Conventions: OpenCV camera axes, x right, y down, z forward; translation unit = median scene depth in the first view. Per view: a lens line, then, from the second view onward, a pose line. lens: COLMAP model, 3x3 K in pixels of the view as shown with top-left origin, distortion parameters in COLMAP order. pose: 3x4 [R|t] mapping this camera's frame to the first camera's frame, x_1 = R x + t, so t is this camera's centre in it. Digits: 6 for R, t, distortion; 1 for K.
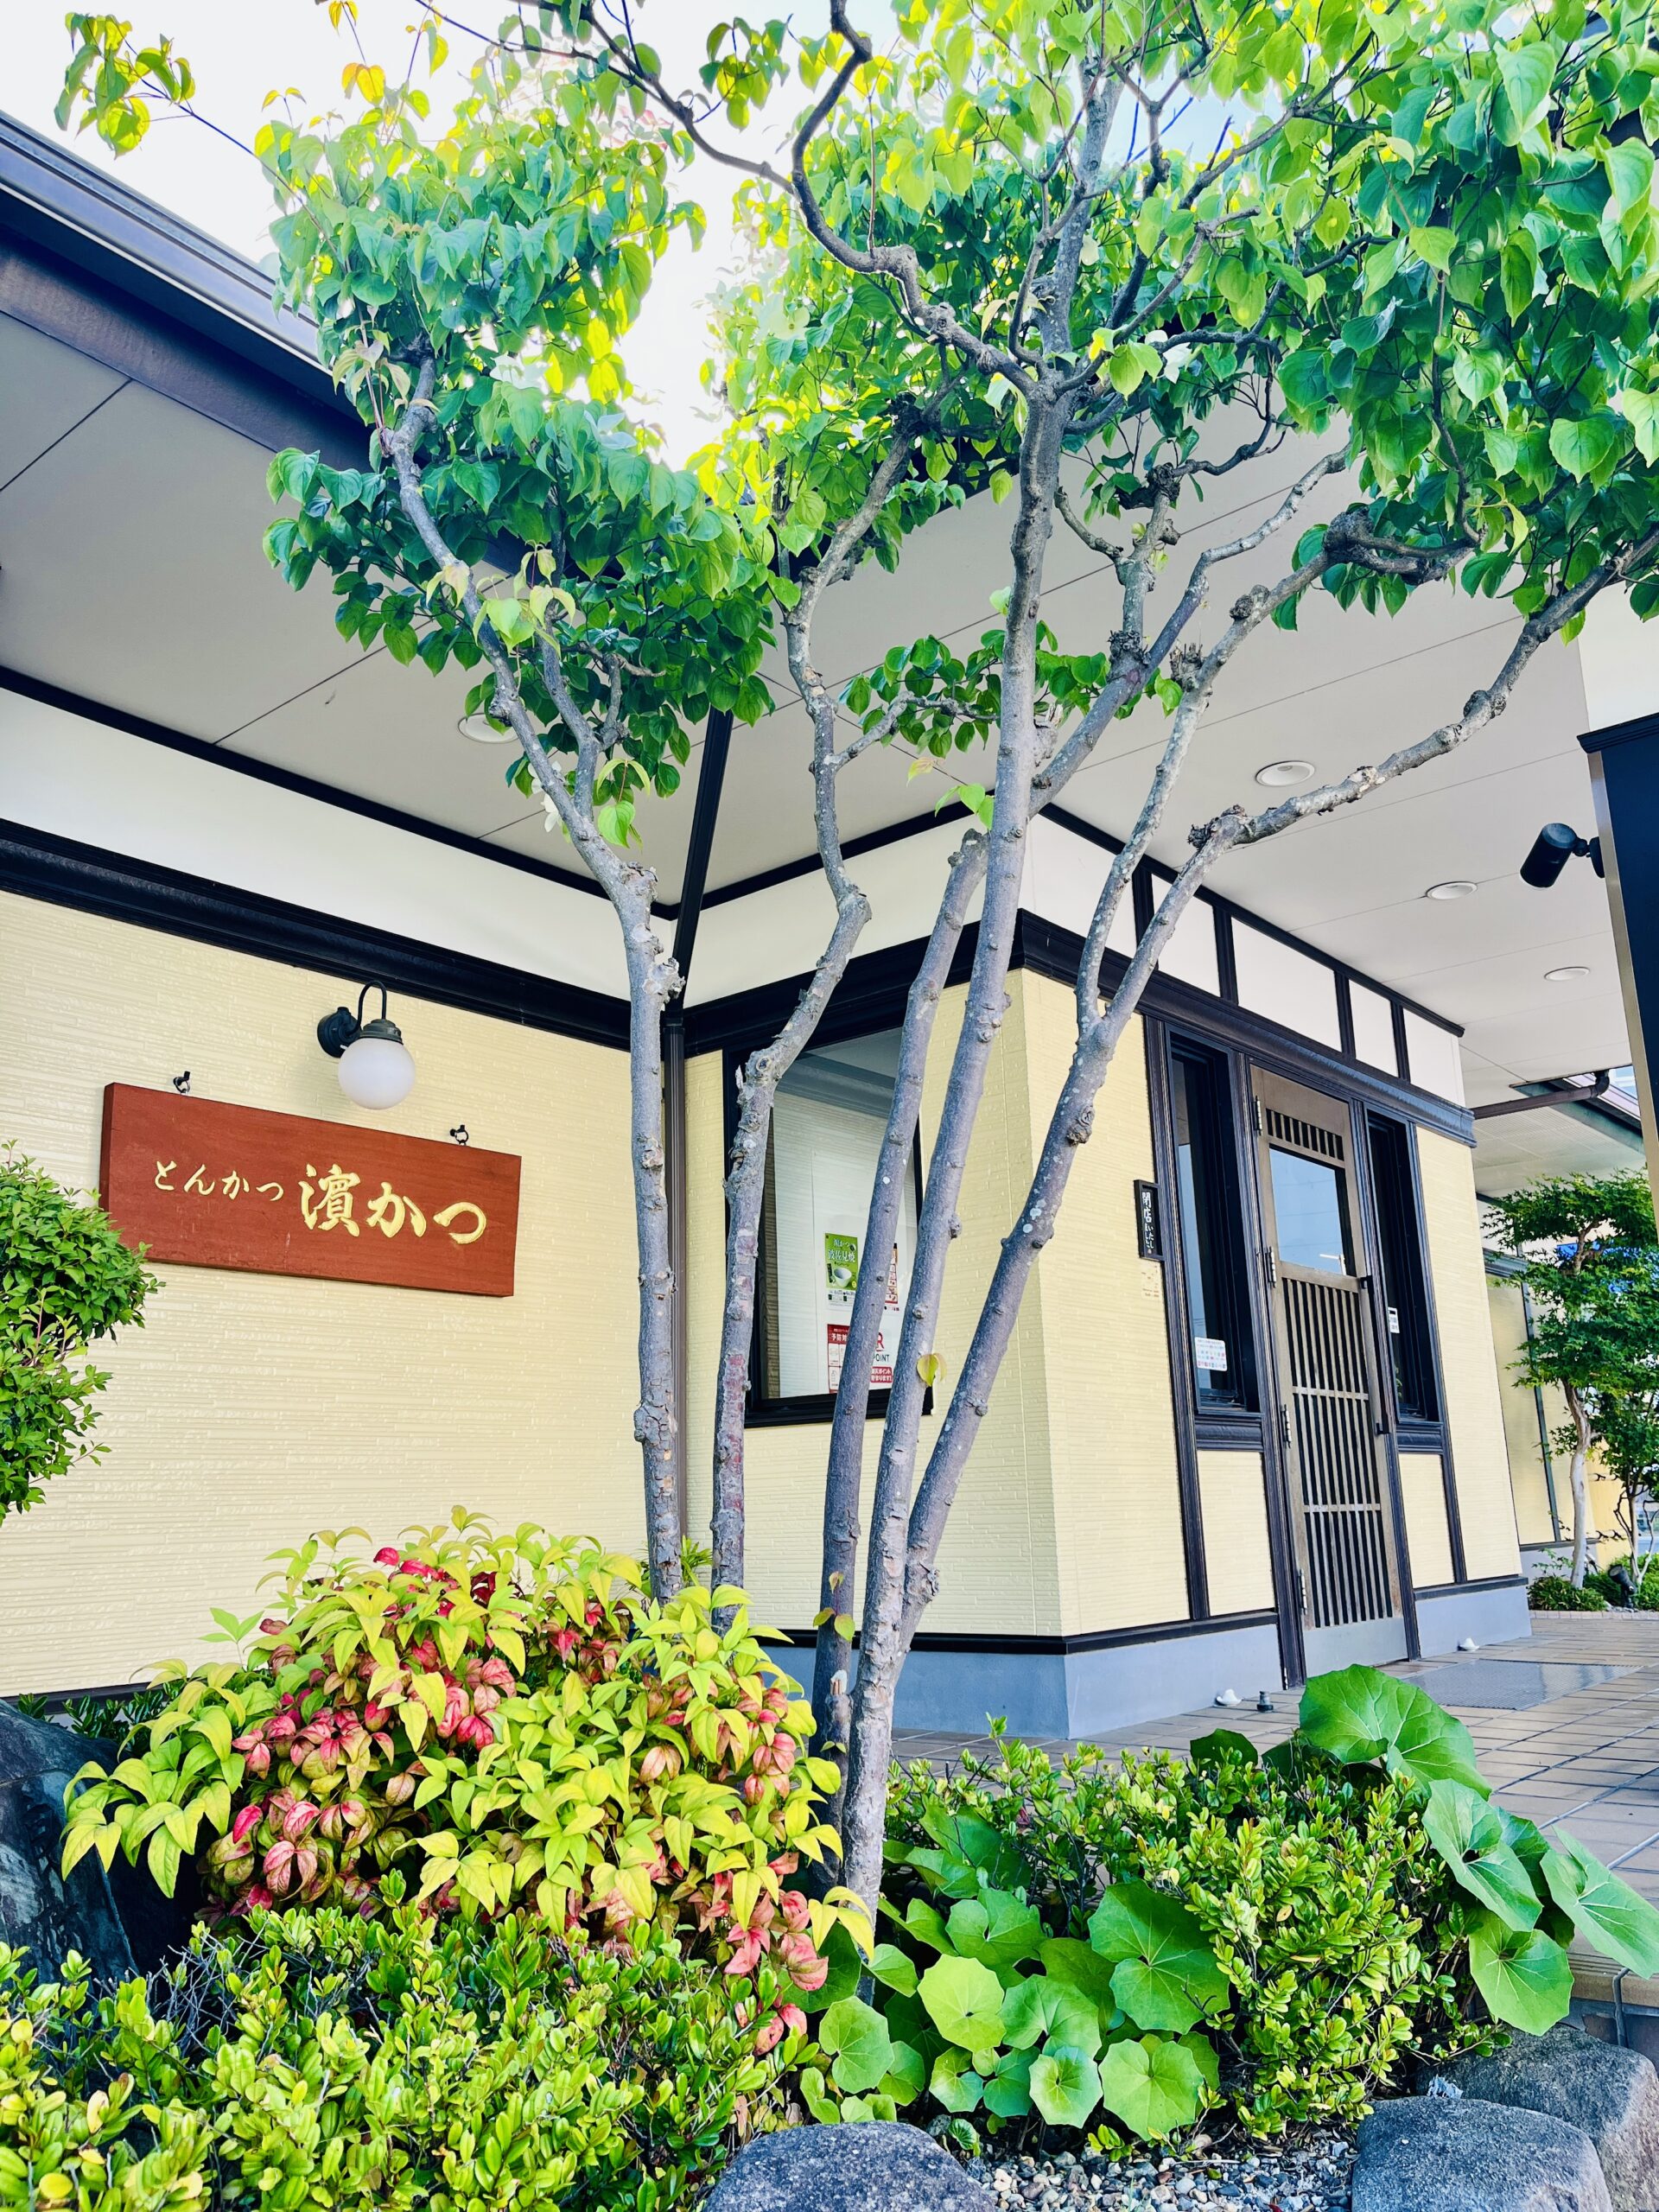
lens RADIAL K [[1659.9, 0, 825.0], [0, 1659.9, 1101.2], [0, 0, 1]] dist [0.037332, -0.000211]
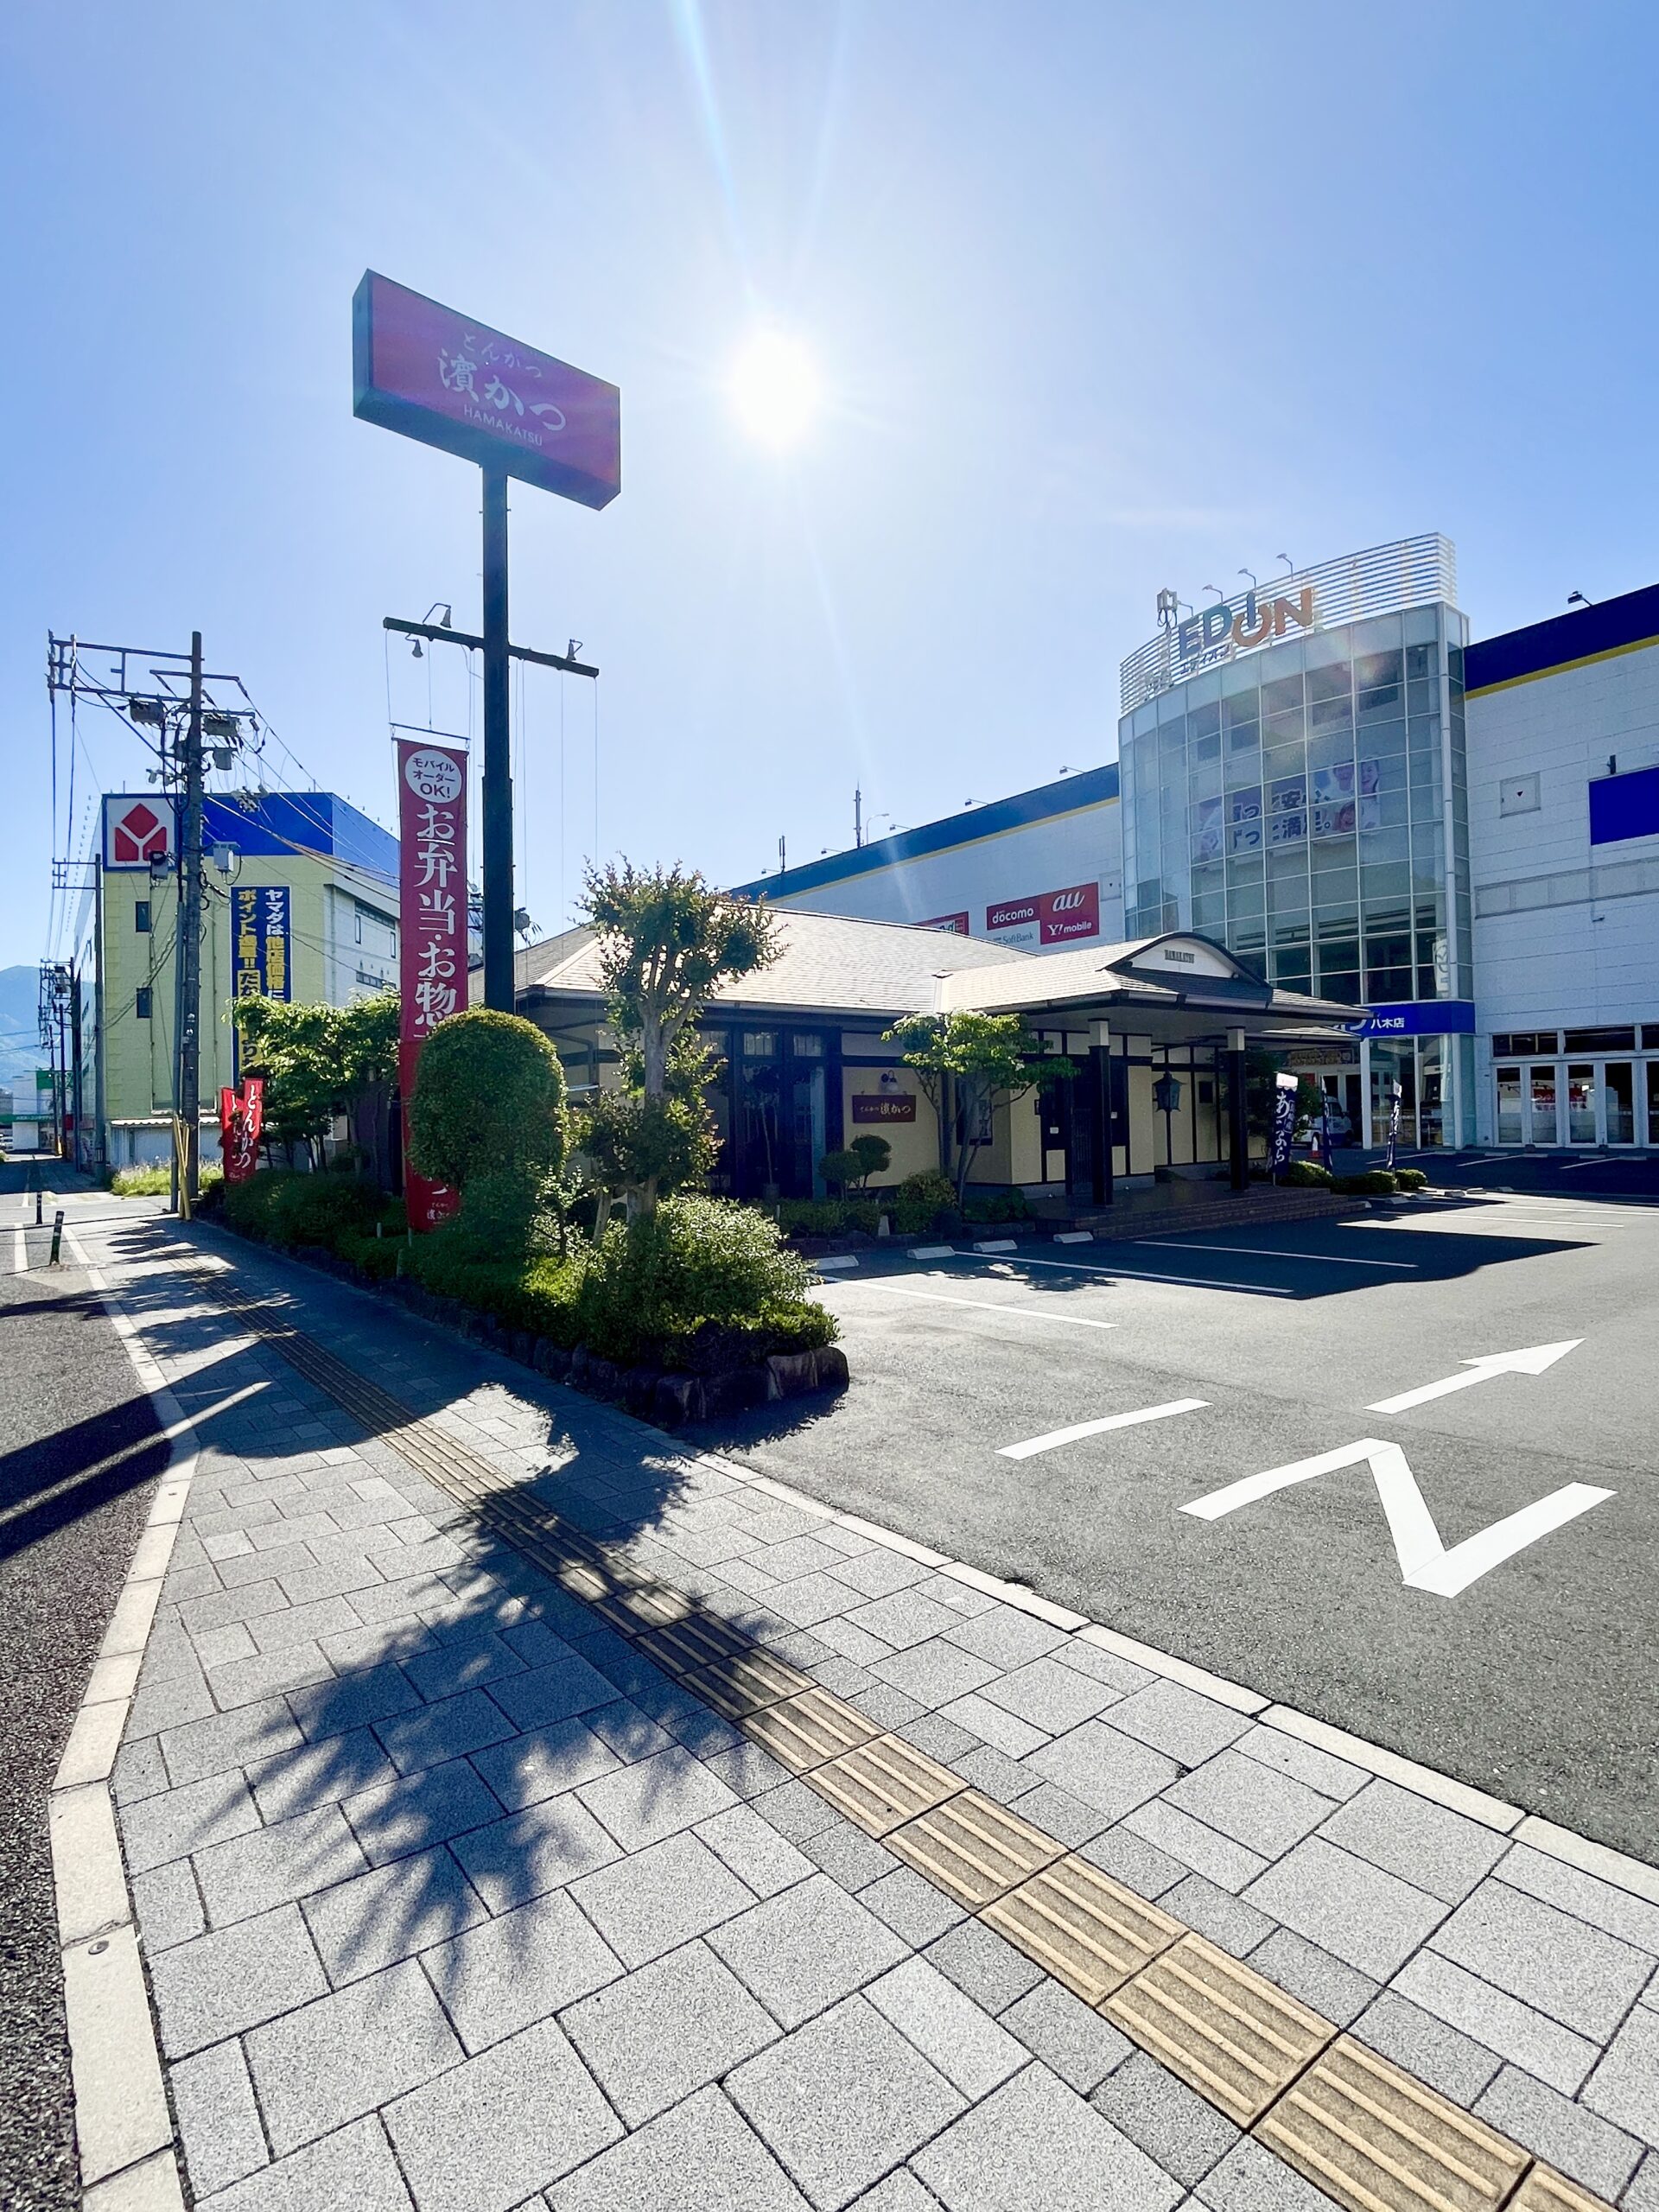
lens RADIAL K [[1098.9, 0, 847.1], [0, 1098.9, 1093.3], [0, 0, 1]] dist [-0.004195, -0.000426]
pose [[0.981537, 0.002137, -0.191261, 0.294818], [0.038719, 0.977017, 0.209617, -0.769026], [0.187313, -0.213152, 0.958895, -2.567394]]
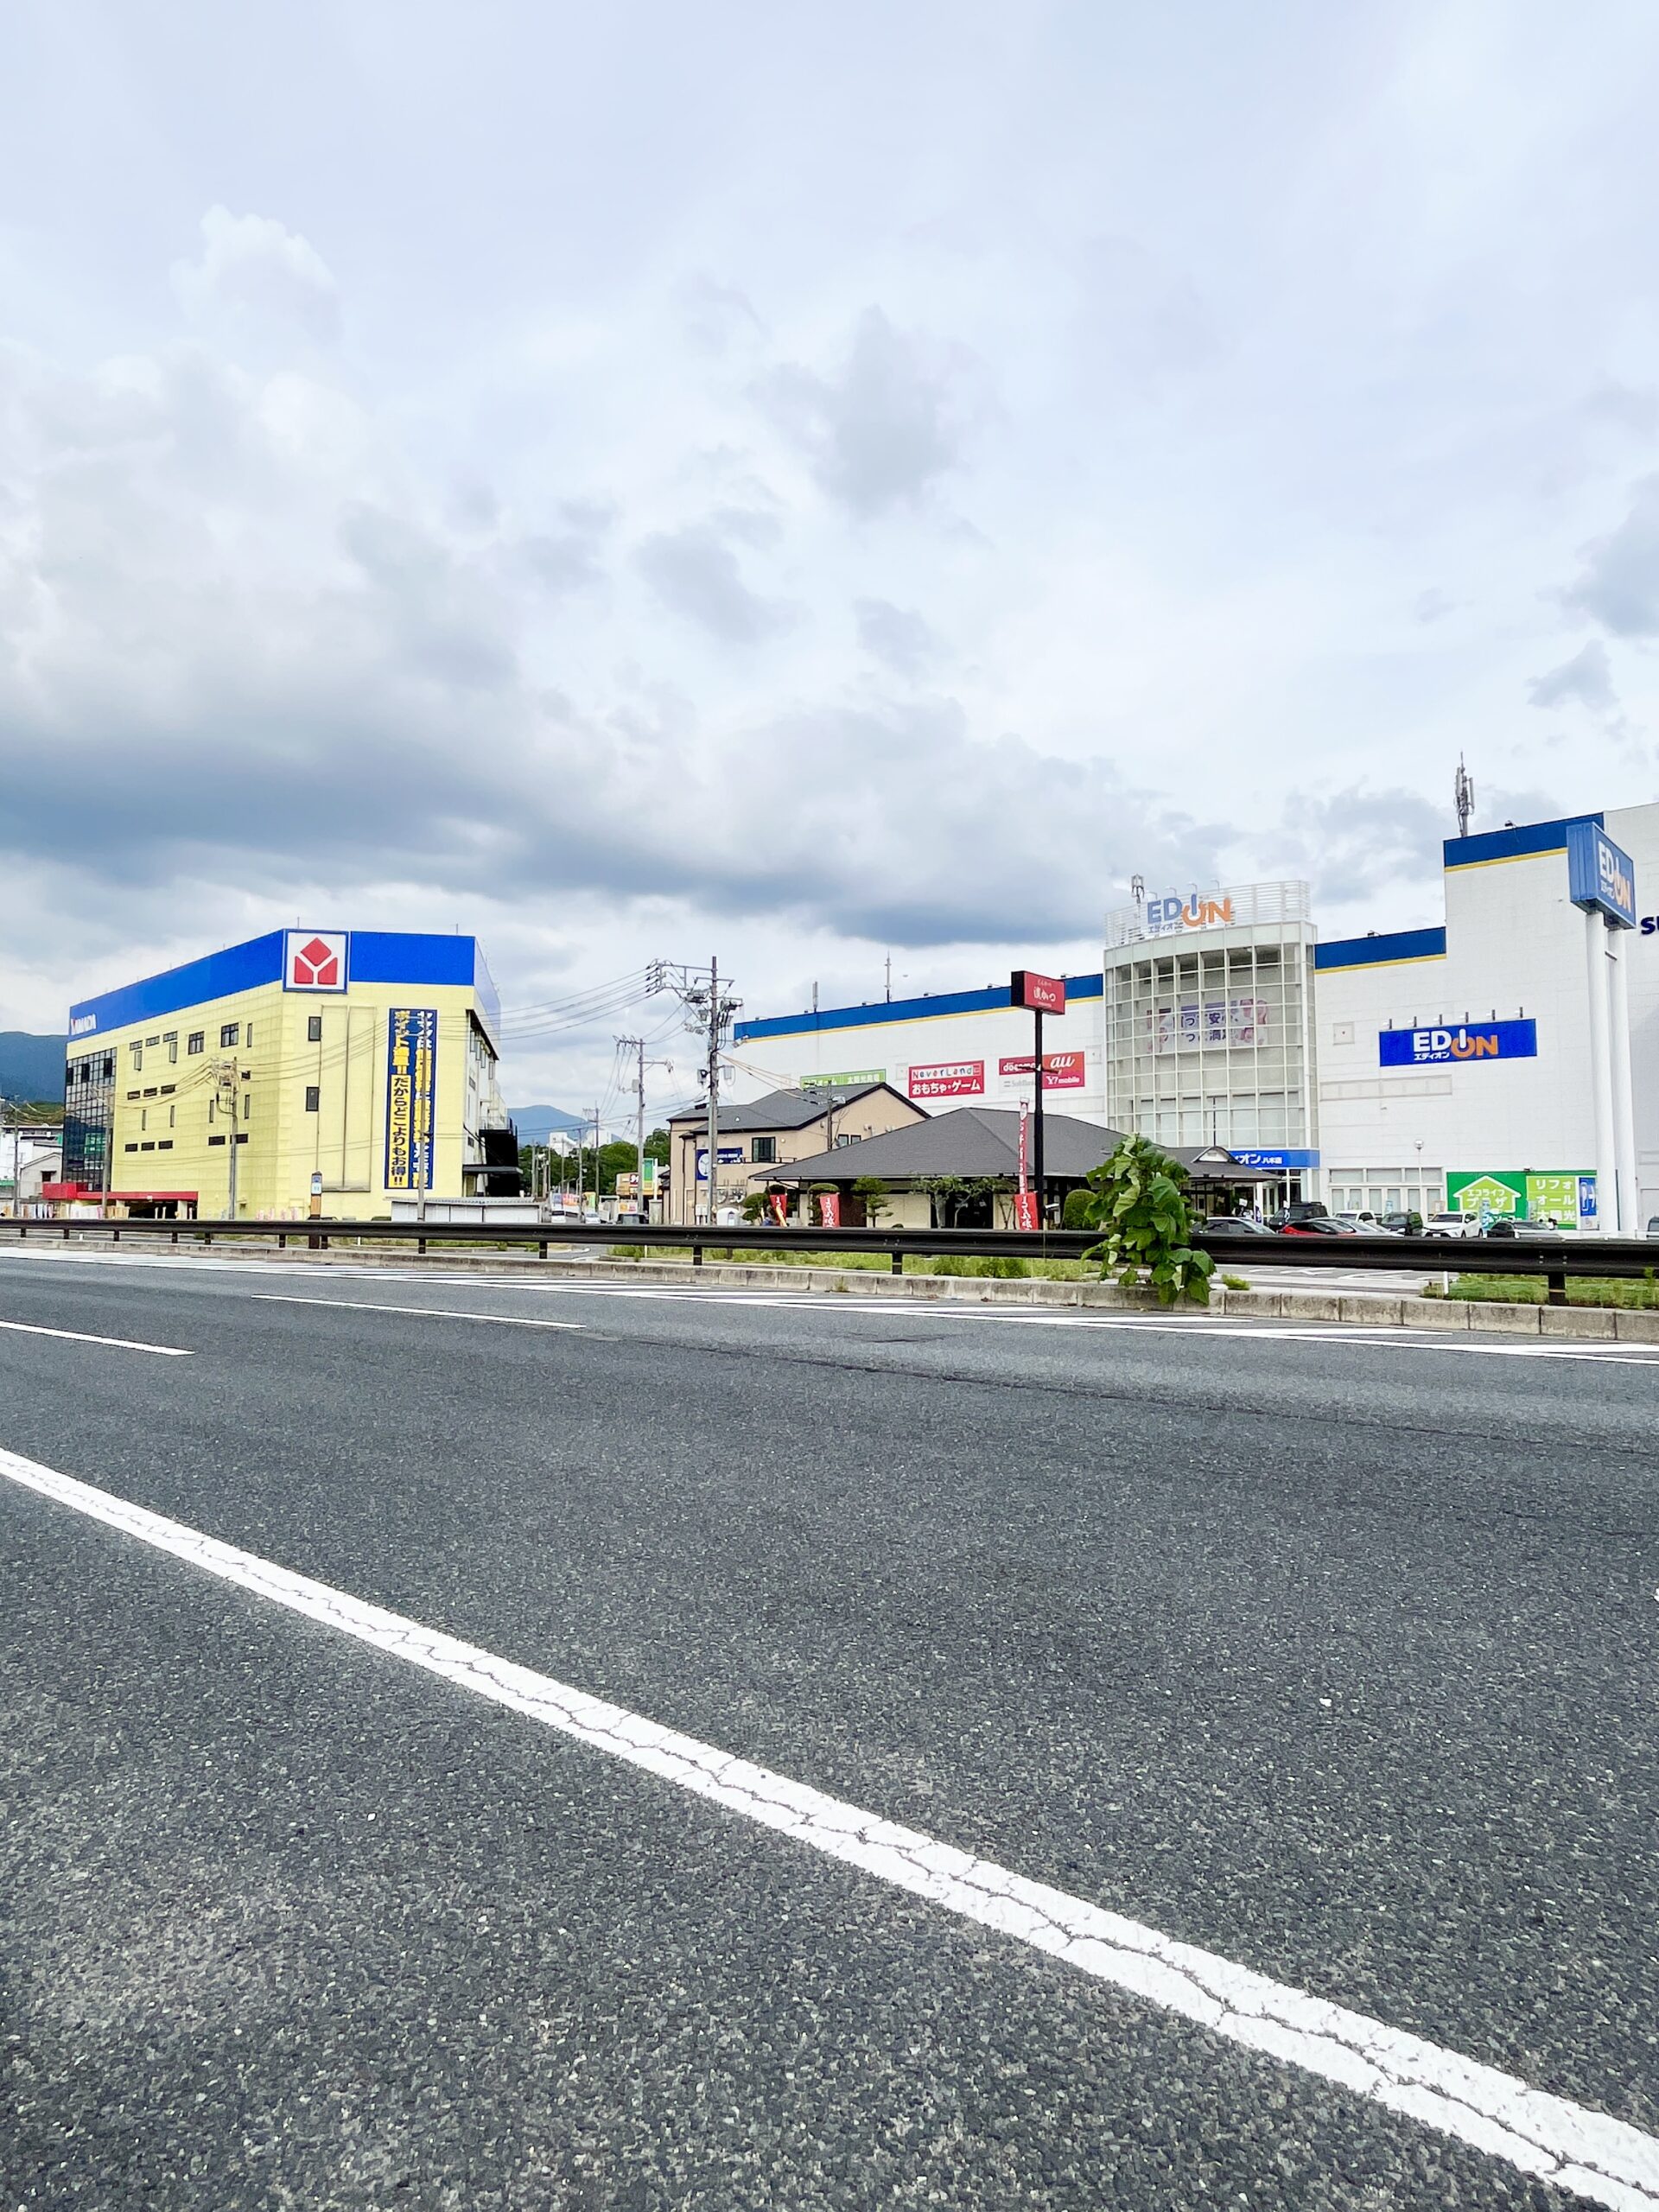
lens RADIAL K [[1235.4, 0, 825.1], [0, 1235.4, 1108.1], [0, 0, 1]] dist [0.001233, 0.000180]
pose [[0.998664, 0.023918, -0.045797, -2.093006], [-0.015966, 0.985874, 0.166727, -2.442346], [0.049138, -0.165773, 0.984939, -9.002746]]
